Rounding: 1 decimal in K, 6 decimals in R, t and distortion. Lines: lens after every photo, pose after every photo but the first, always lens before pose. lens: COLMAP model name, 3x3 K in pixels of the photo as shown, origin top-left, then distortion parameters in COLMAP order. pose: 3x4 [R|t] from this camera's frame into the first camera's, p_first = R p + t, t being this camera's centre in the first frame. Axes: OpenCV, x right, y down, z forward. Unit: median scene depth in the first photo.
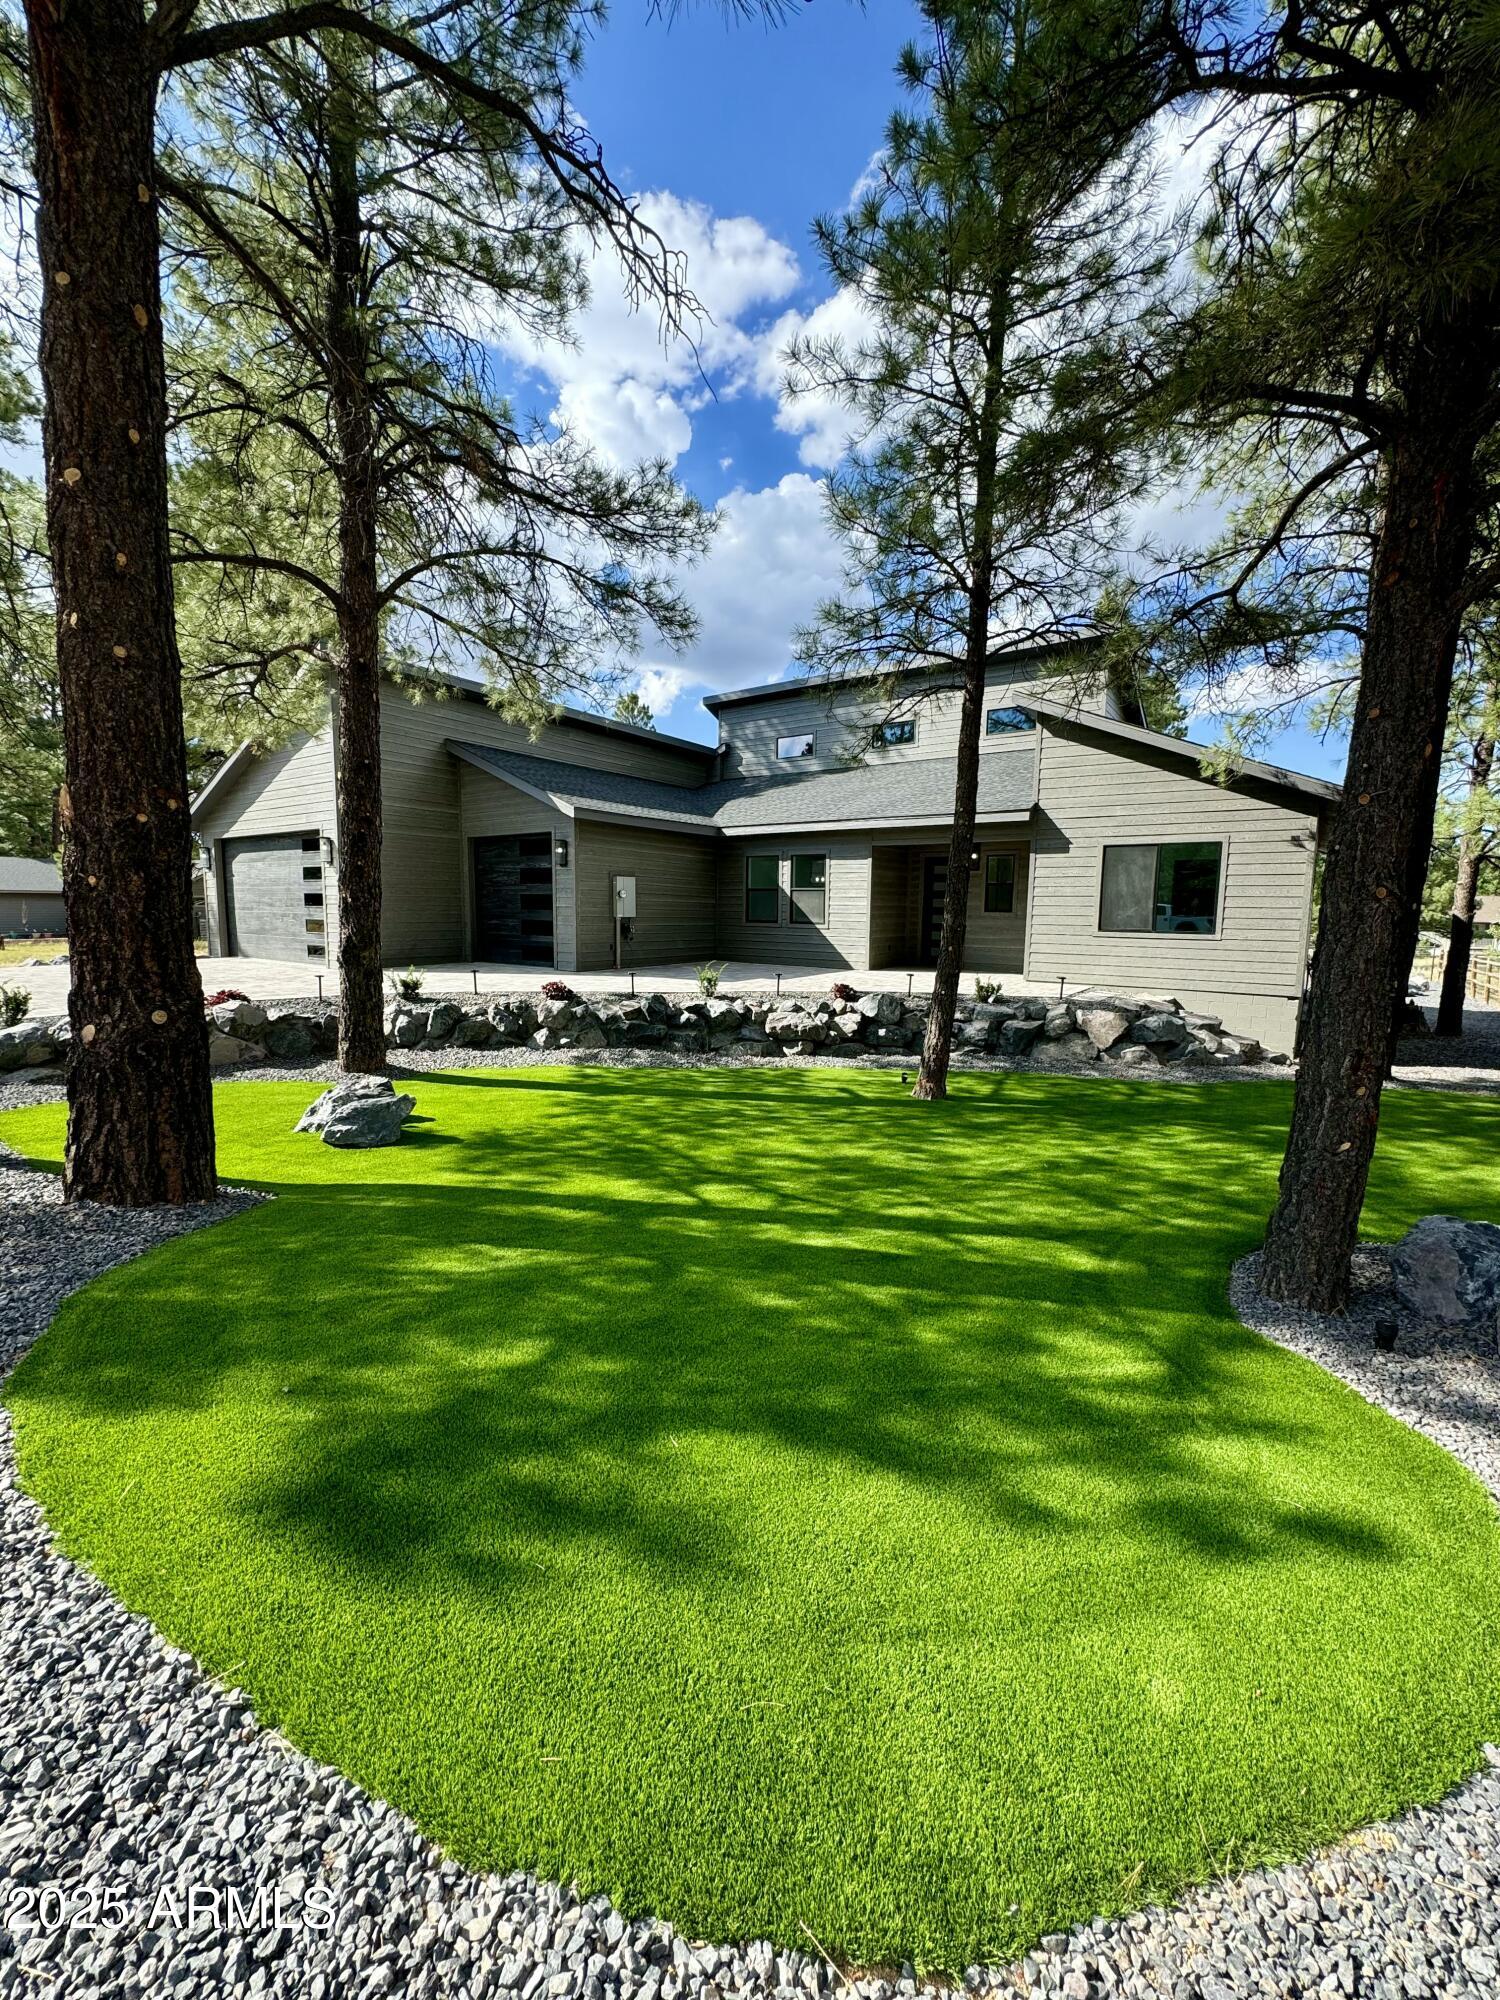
lens RADIAL K [[810.5, 0, 750.0], [0, 810.5, 1000.0], [0, 0, 1]] dist [-0.002593, 0.000173]
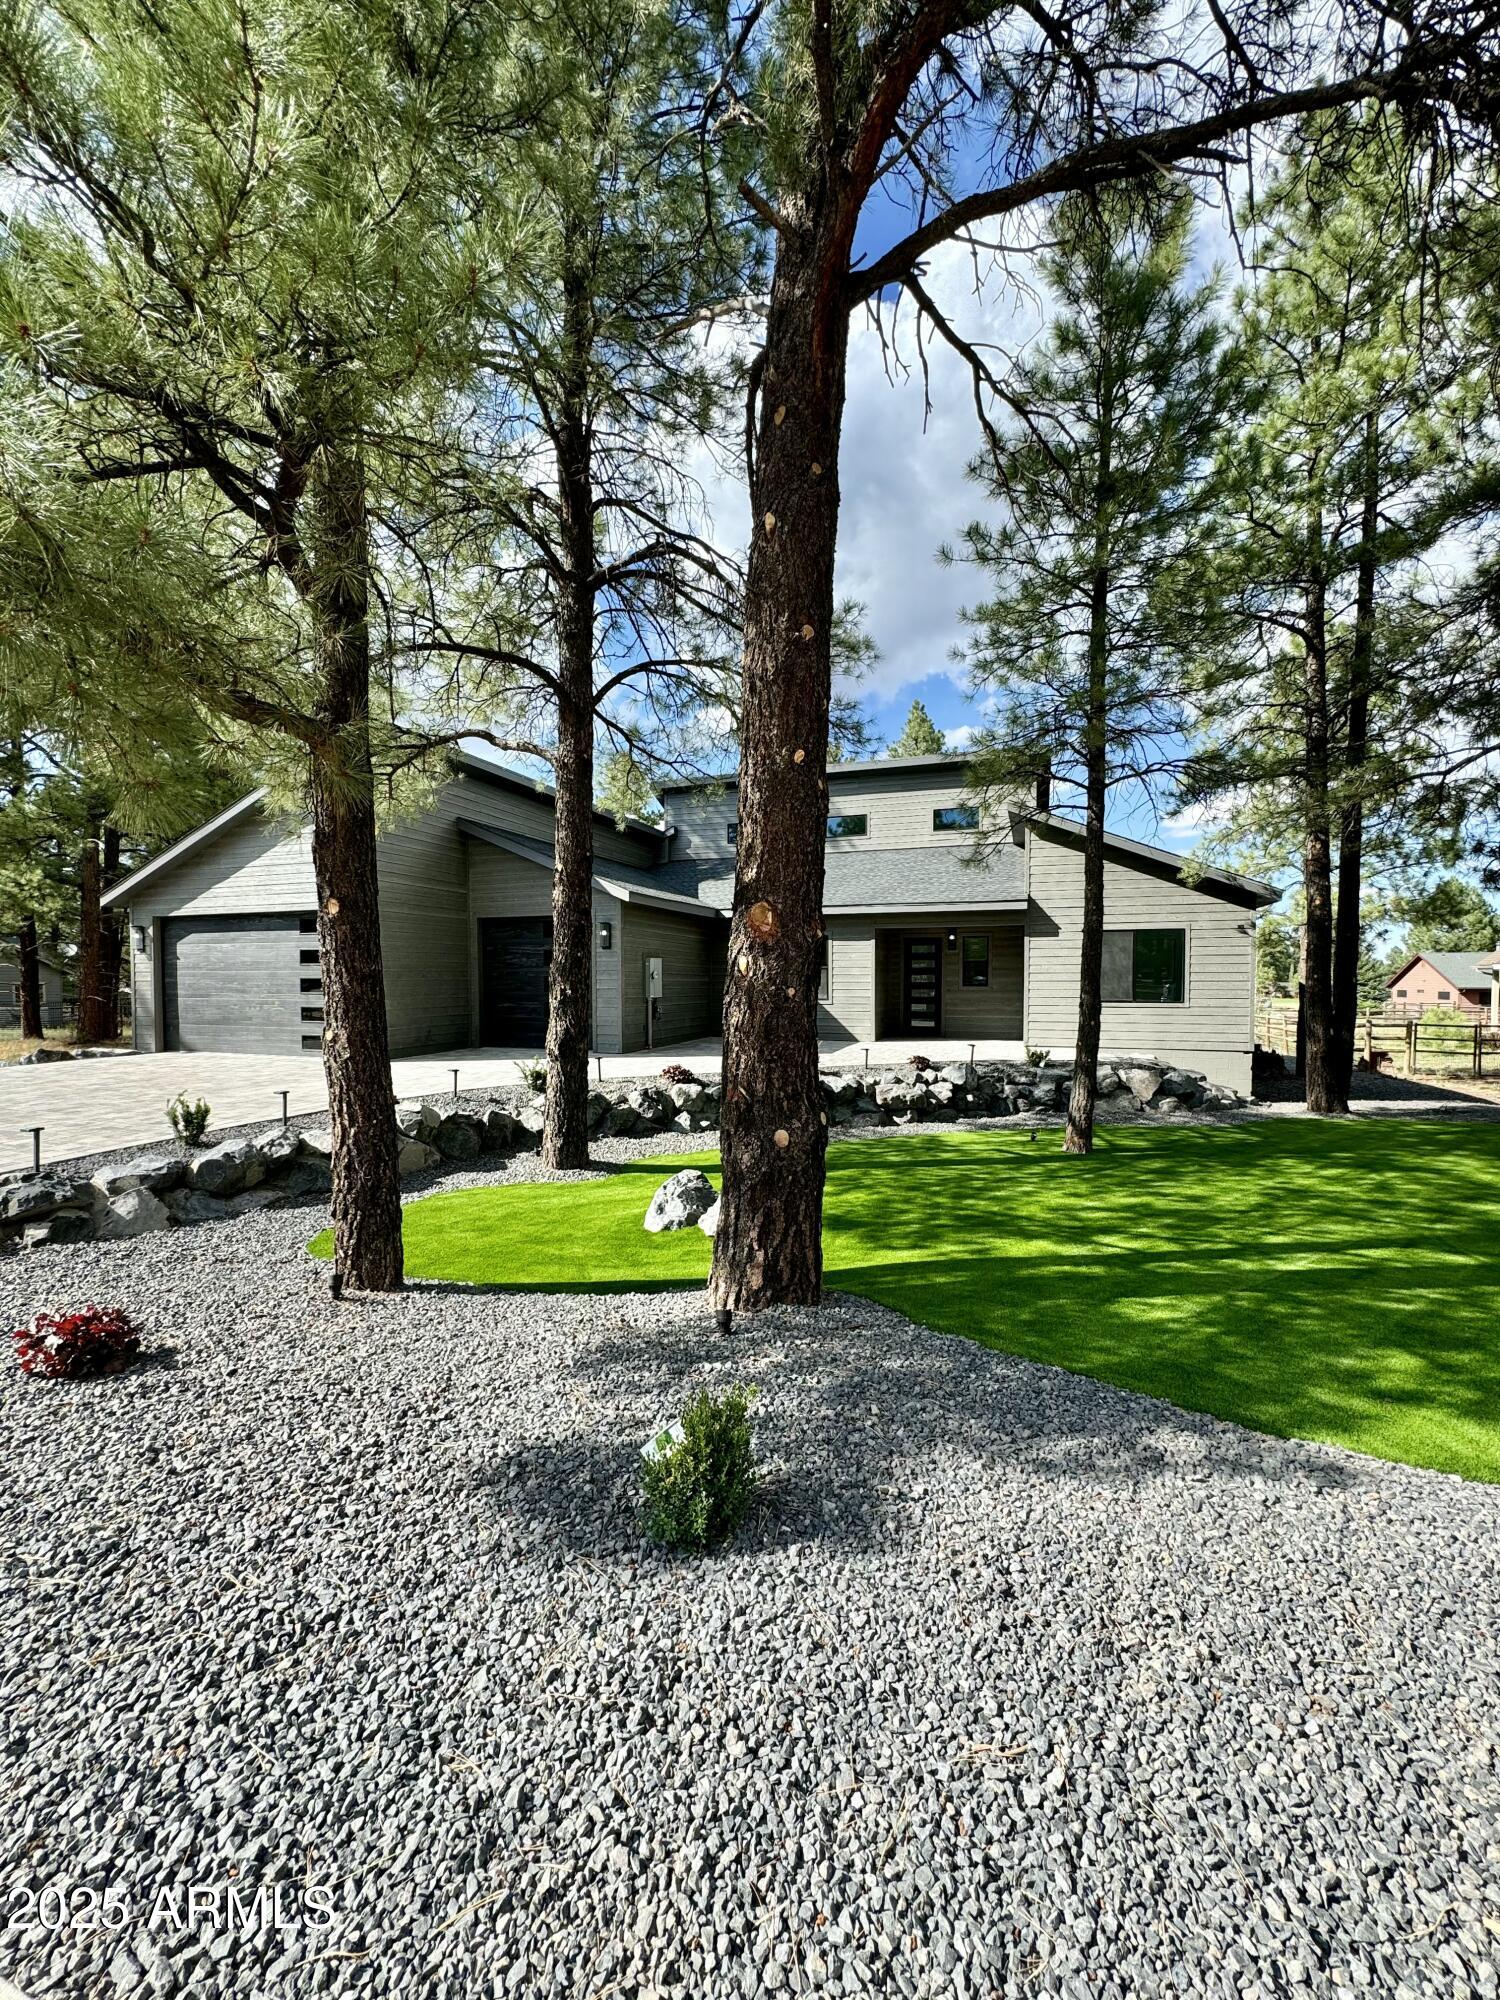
lens RADIAL K [[810.5, 0, 750.0], [0, 810.5, 1000.0], [0, 0, 1]] dist [-0.002593, 0.000173]
pose [[0.960163, -0.021175, 0.278636, -0.458837], [0.044453, 0.996002, -0.077490, -0.022572], [-0.275881, 0.086789, 0.957265, -0.000034]]
